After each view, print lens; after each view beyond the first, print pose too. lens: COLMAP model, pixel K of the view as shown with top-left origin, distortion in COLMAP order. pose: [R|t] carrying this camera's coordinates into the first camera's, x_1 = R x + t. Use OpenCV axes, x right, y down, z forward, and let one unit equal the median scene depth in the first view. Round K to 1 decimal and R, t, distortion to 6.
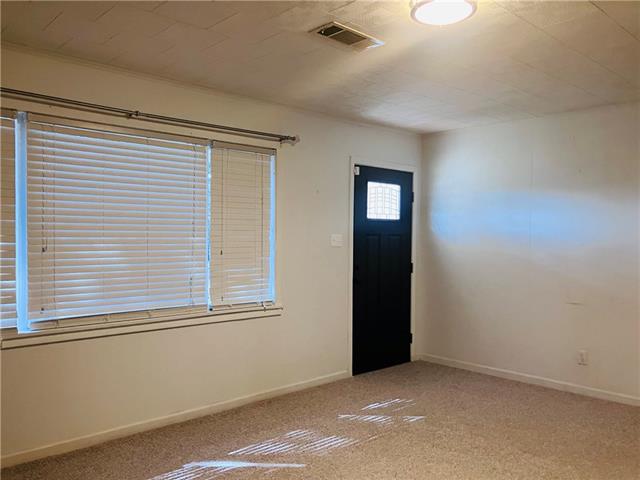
lens RADIAL K [[525.1, 0, 320.0], [0, 525.1, 240.0], [0, 0, 1]] dist [0.002622, -0.000929]
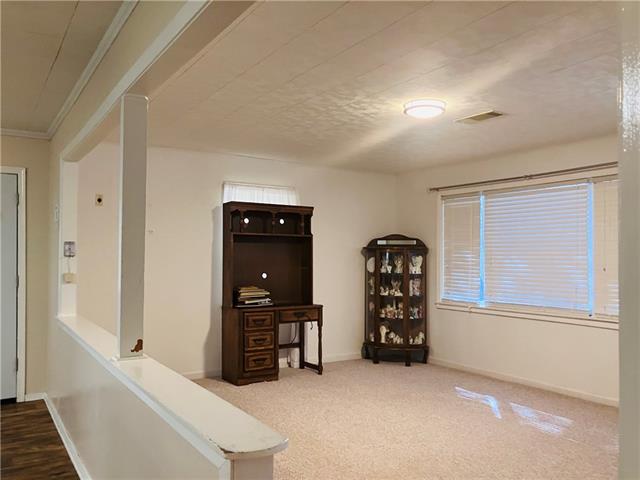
lens RADIAL K [[525.1, 0, 320.0], [0, 525.1, 240.0], [0, 0, 1]] dist [0.002622, -0.000929]
pose [[-0.180766, -0.038877, -0.982757, 1.368788], [-0.021374, 0.999138, -0.035593, 0.017144], [0.983294, 0.014571, -0.181441, 0.736584]]
